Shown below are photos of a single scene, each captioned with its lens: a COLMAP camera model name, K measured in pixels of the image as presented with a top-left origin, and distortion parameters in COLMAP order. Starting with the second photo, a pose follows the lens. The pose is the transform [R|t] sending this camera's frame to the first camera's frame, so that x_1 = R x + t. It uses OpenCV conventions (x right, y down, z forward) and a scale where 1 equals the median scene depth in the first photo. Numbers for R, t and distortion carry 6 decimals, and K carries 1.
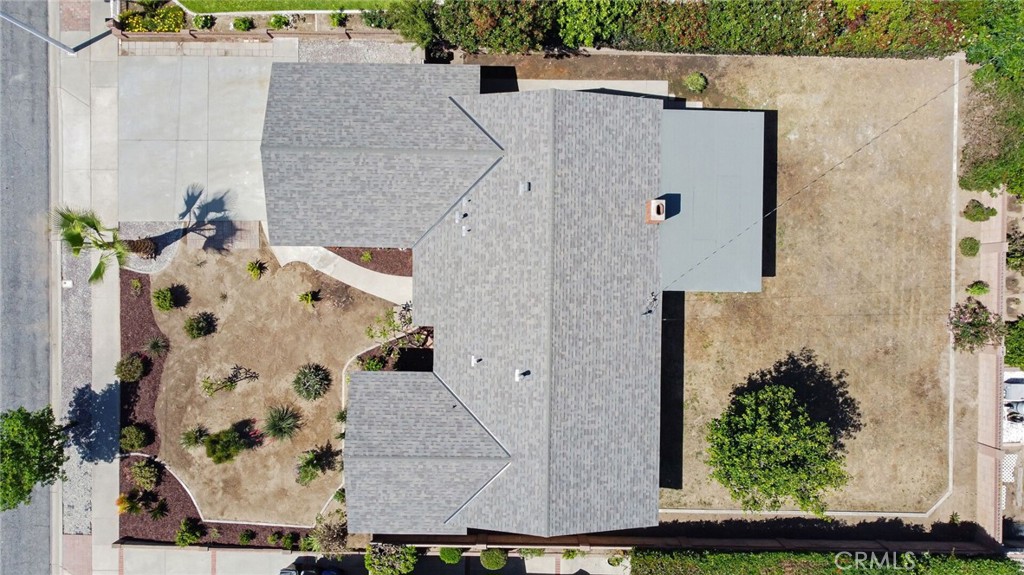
lens RADIAL K [[771.7, 0, 512.0], [0, 771.7, 287.5], [0, 0, 1]] dist [0.011086, -0.025371]
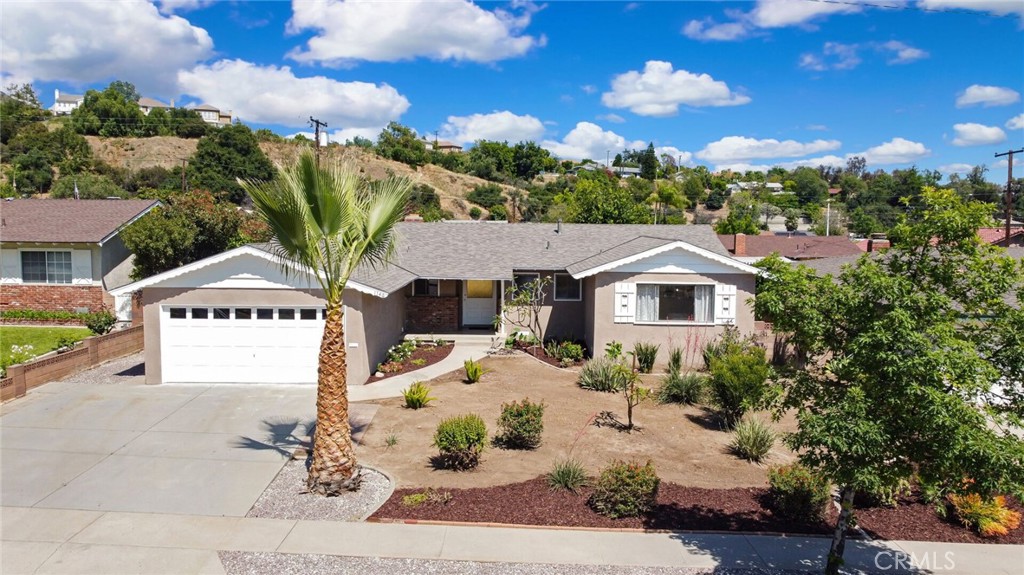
lens RADIAL K [[771.7, 0, 512.0], [0, 771.7, 287.5], [0, 0, 1]] dist [0.011086, -0.025371]
pose [[0.001140, -0.083291, 0.996525, -0.880959], [0.999991, -0.004078, -0.001484, 0.046664], [0.004187, 0.996517, 0.083285, 0.860349]]
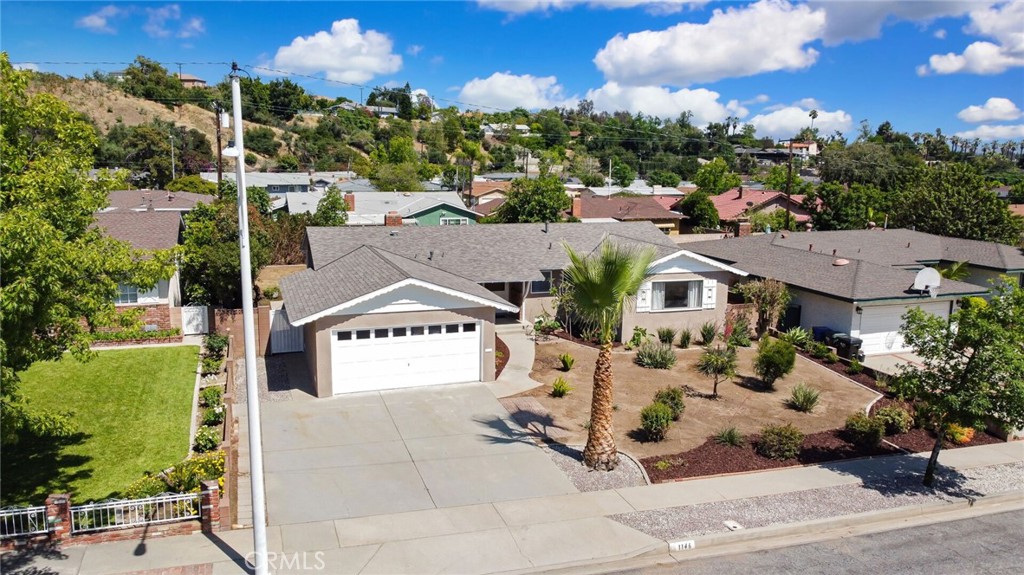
lens RADIAL K [[771.7, 0, 512.0], [0, 771.7, 287.5], [0, 0, 1]] dist [0.011086, -0.025371]
pose [[-0.334835, -0.159599, 0.928662, -0.989182], [0.942274, -0.058978, 0.329607, -0.307050], [0.002165, 0.985419, 0.170133, 0.763447]]
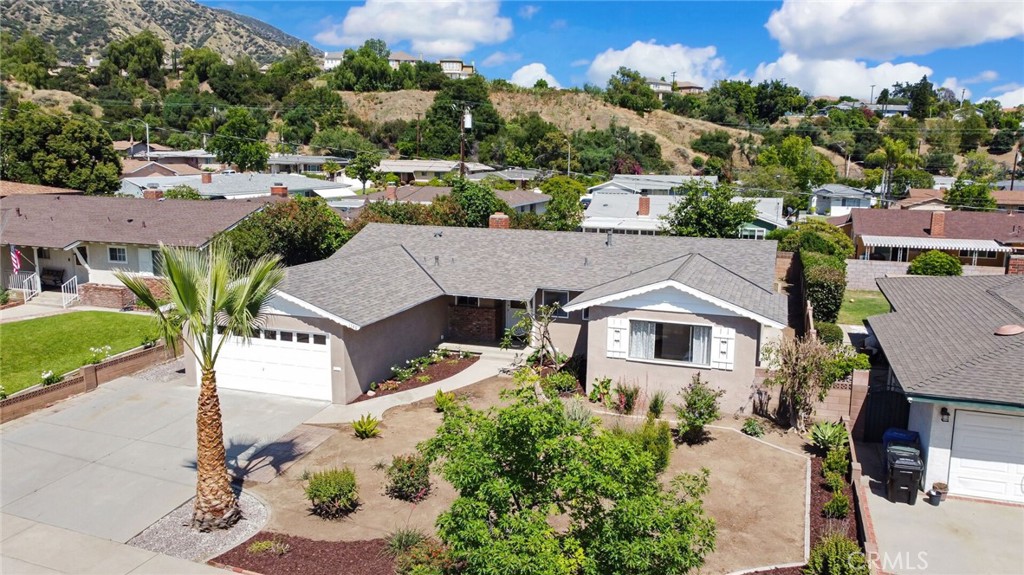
lens RADIAL K [[771.7, 0, 512.0], [0, 771.7, 287.5], [0, 0, 1]] dist [0.011086, -0.025371]
pose [[0.320726, -0.154584, 0.934473, -0.848406], [0.947169, 0.049674, -0.316866, 0.275526], [0.002563, 0.986730, 0.162349, 0.776474]]
